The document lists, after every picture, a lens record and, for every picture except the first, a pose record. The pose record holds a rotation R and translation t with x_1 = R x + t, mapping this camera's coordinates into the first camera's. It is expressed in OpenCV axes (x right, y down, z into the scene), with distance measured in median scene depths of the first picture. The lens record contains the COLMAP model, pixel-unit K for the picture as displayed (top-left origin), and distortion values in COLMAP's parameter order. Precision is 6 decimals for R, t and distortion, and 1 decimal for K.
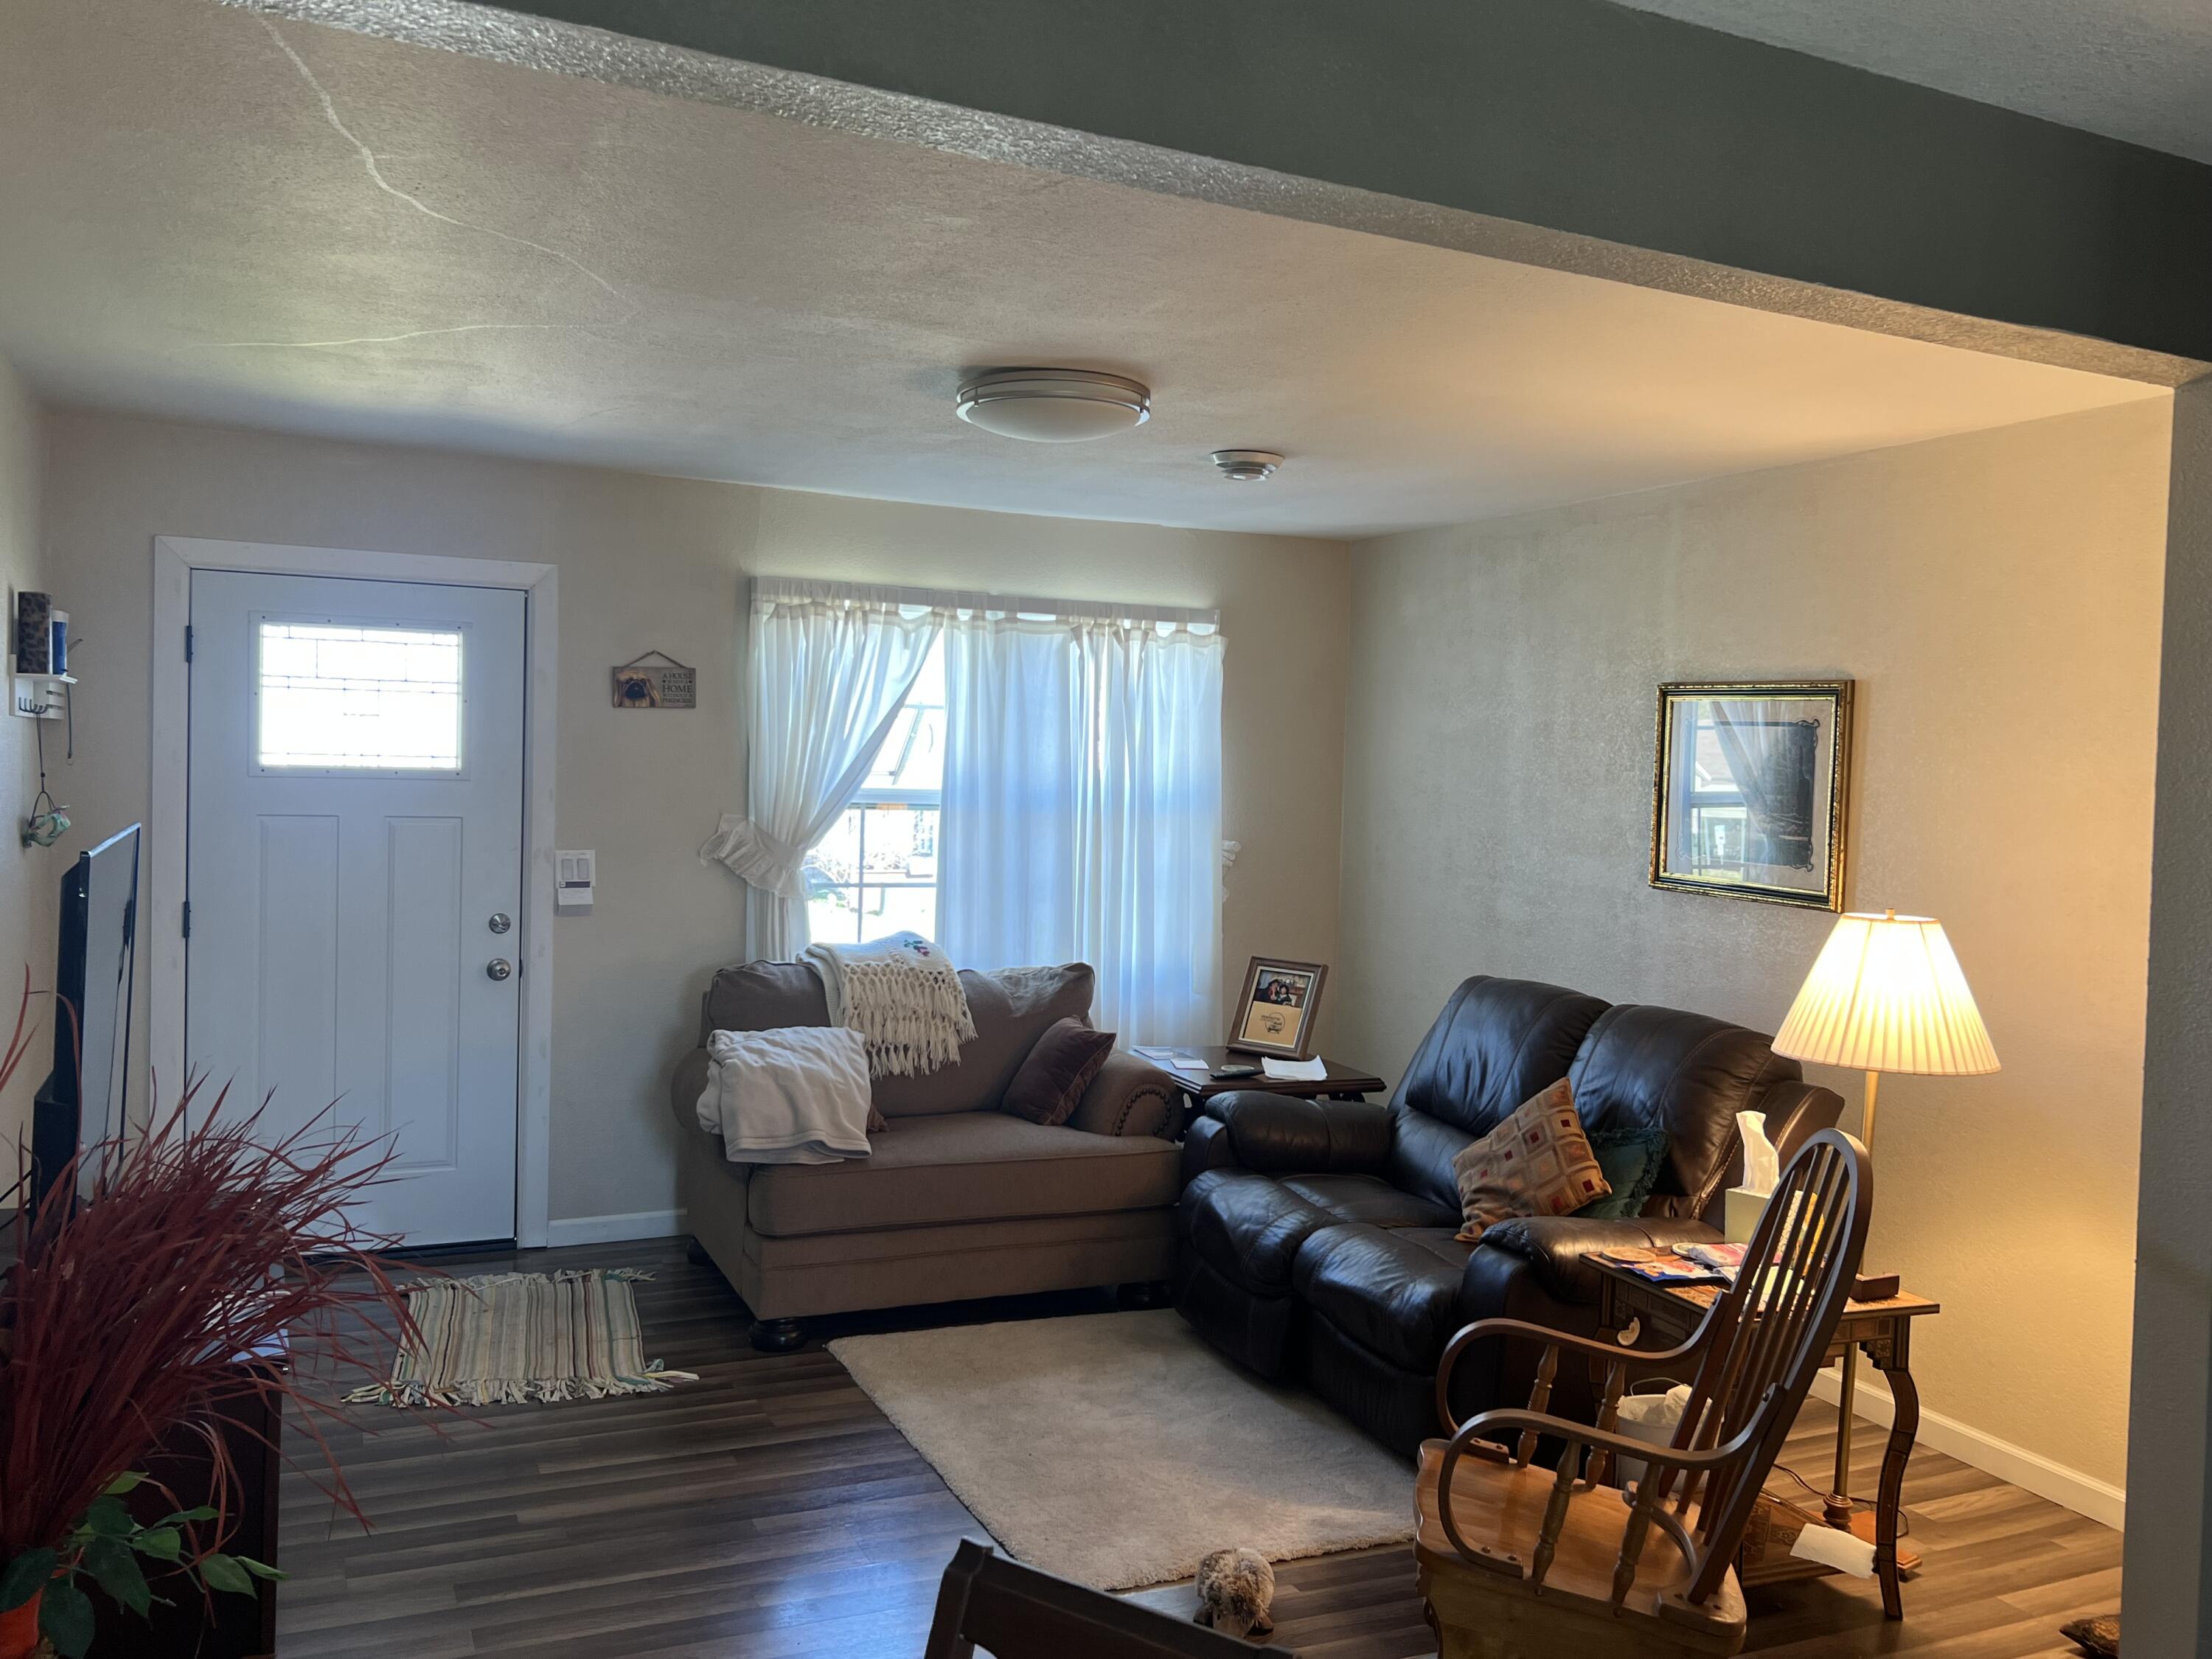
lens RADIAL K [[1784.9, 0, 1118.3], [0, 1784.9, 819.9], [0, 0, 1]] dist [0.126760, -0.302632]
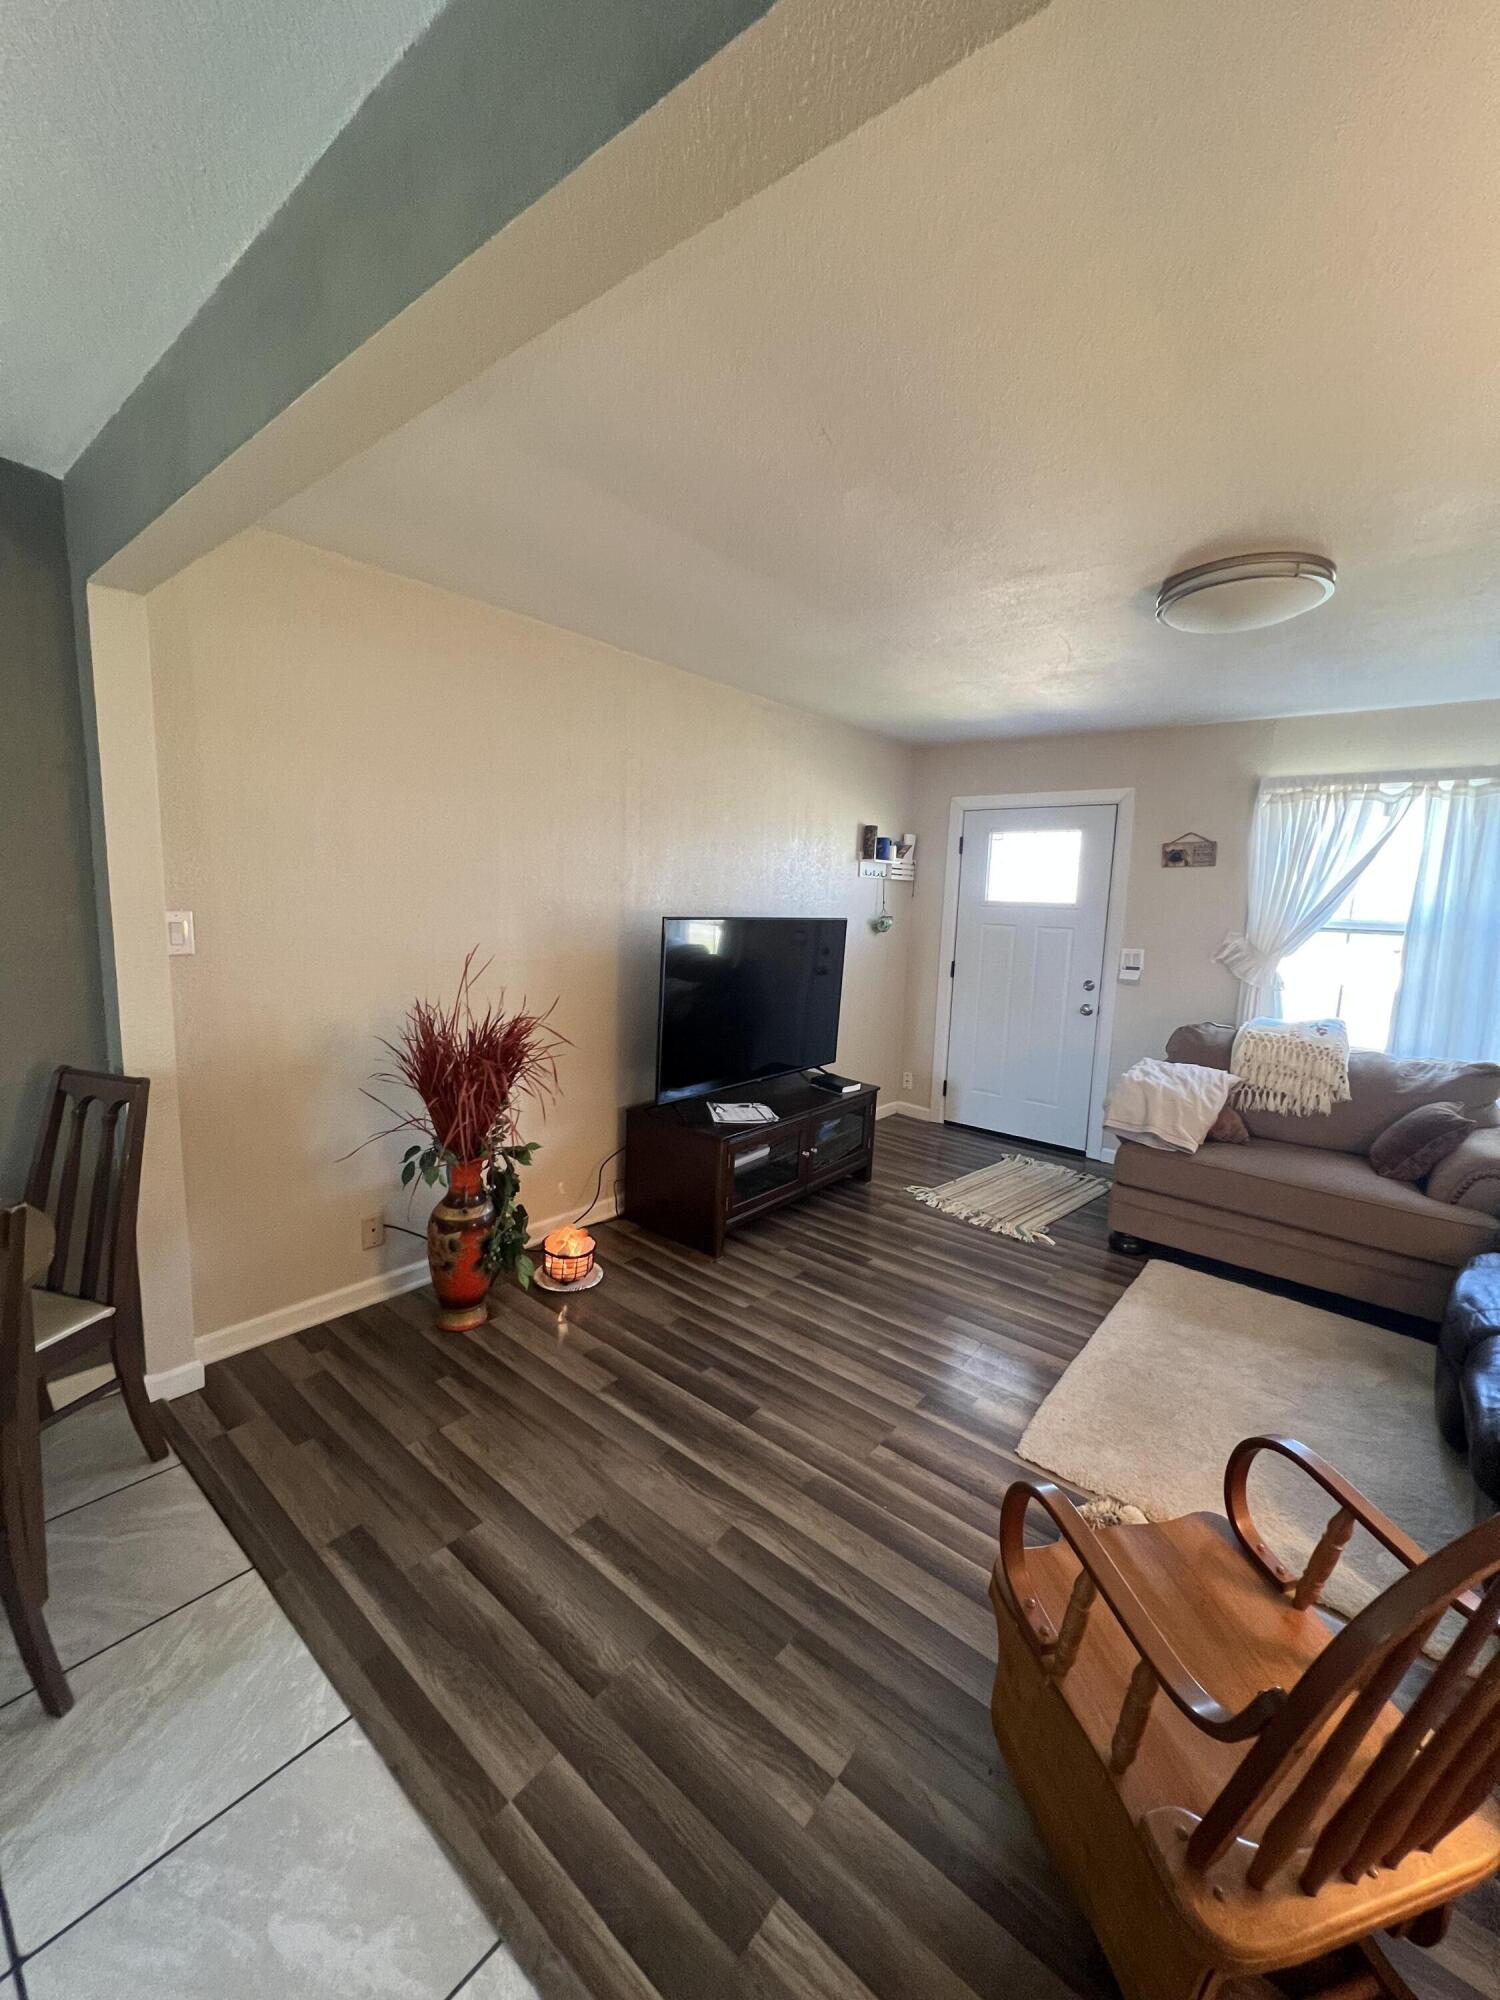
lens RADIAL K [[794.5, 0, 752.9], [0, 794.5, 999.3], [0, 0, 1]] dist [-0.002010, -0.000482]
pose [[0.428537, 0.104192, -0.897497, 0.262023], [-0.048127, 0.994551, 0.092480, 0.012286], [0.902242, 0.003562, 0.431216, 0.339737]]
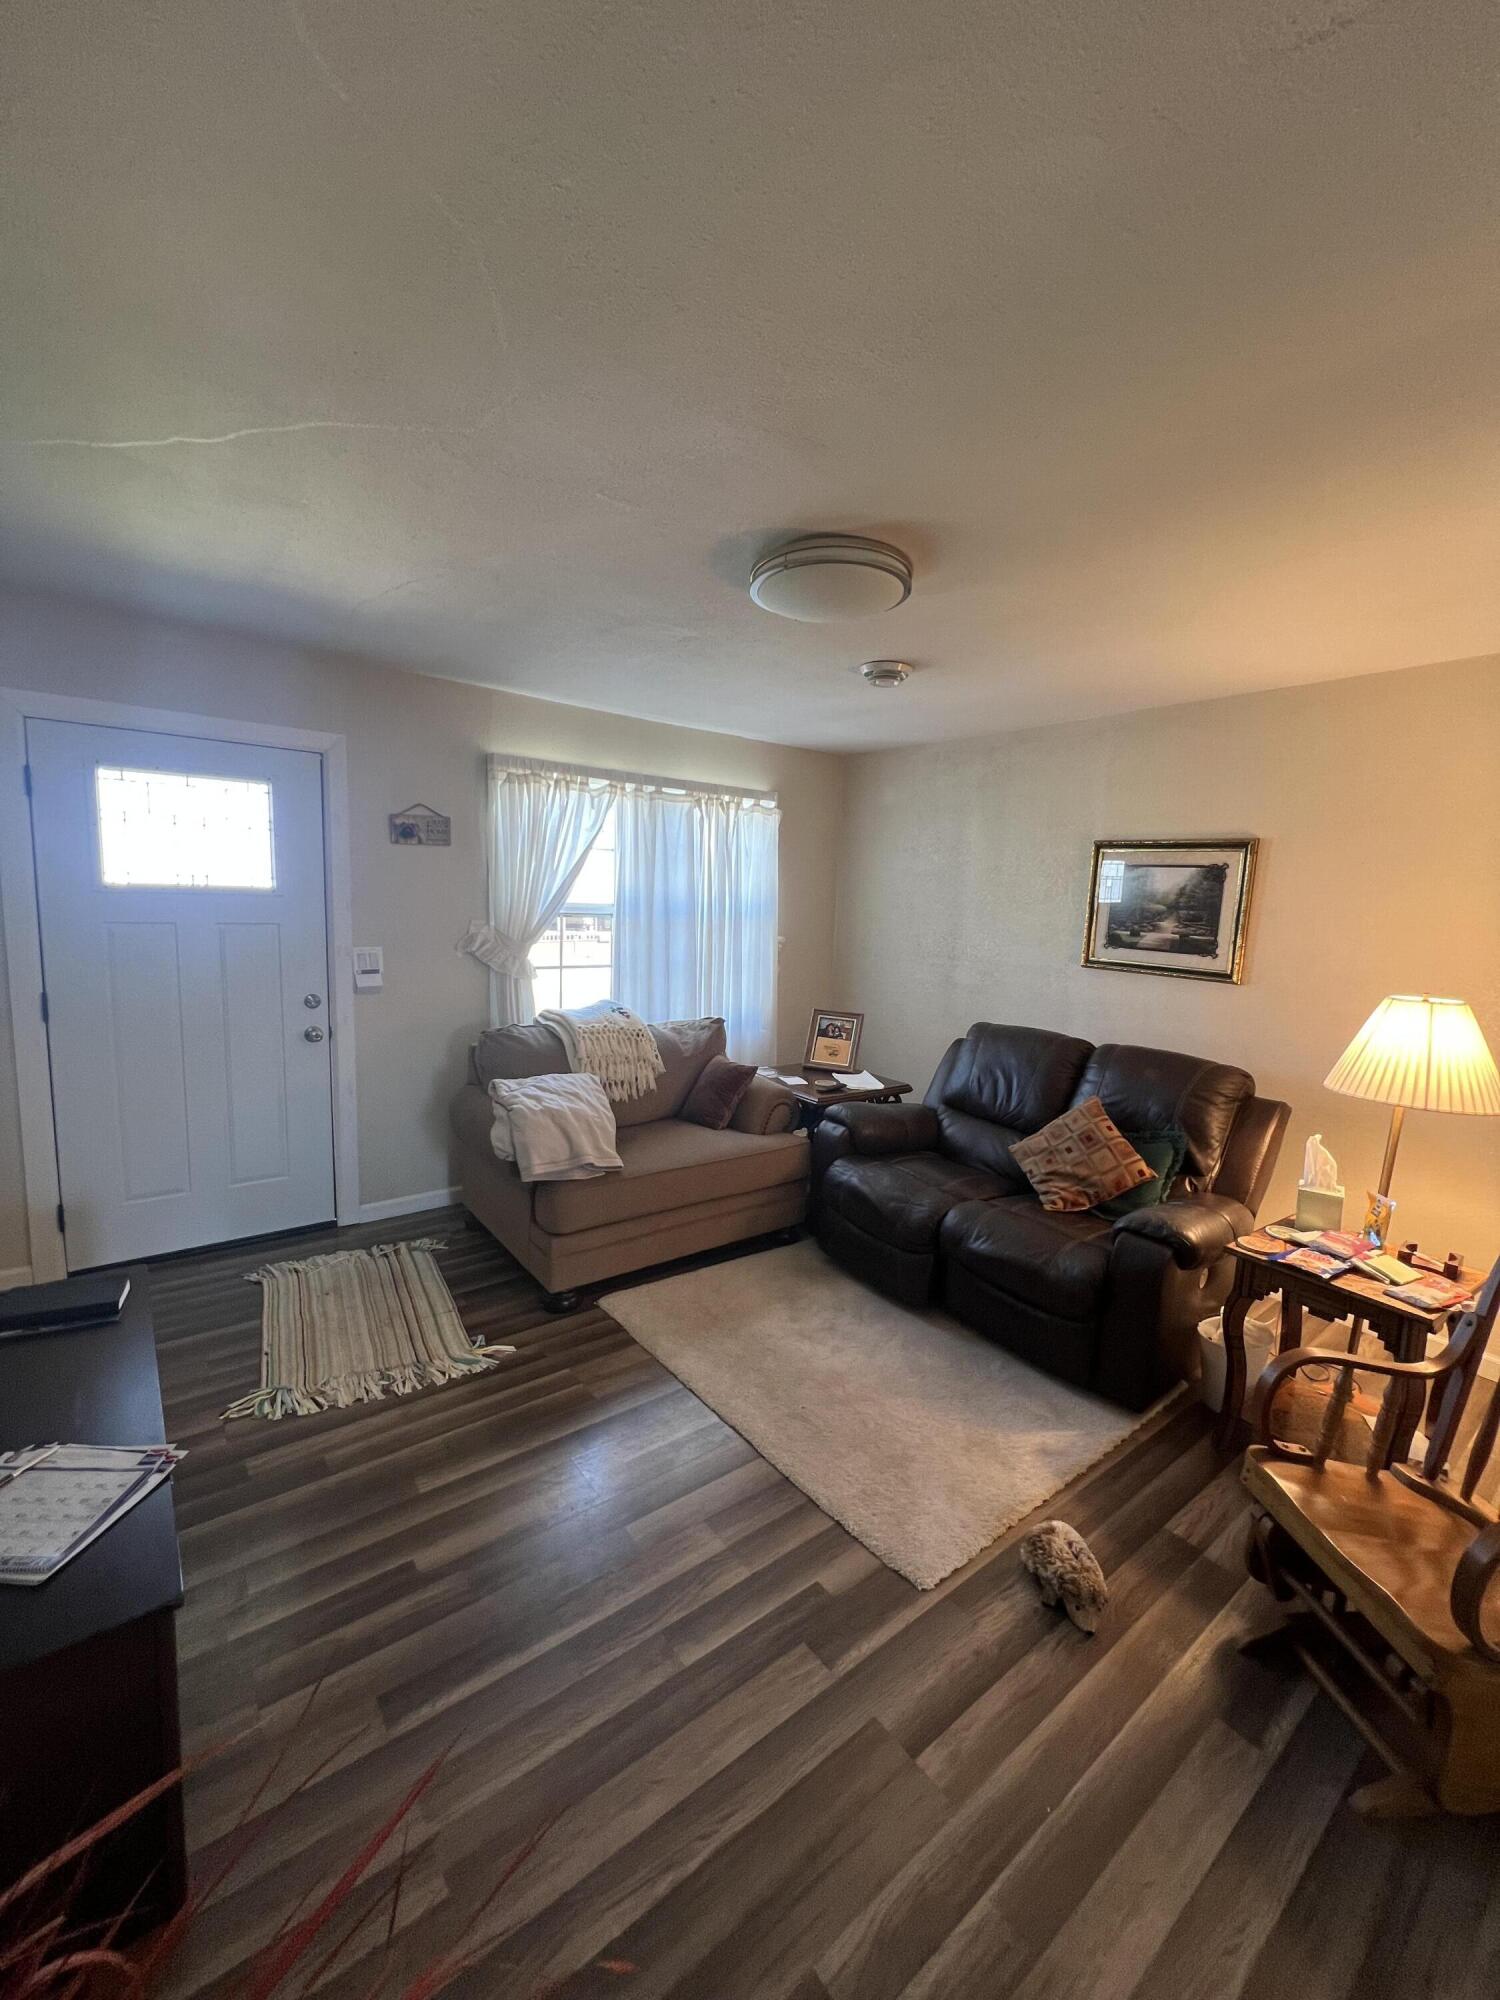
lens RADIAL K [[798.6, 0, 745.5], [0, 798.6, 995.0], [0, 0, 1]] dist [-0.000266, -0.000274]
pose [[0.975543, -0.020588, 0.218841, -0.160913], [-0.000668, 0.995321, 0.096616, -0.006501], [-0.219806, -0.094399, 0.970965, 0.352288]]
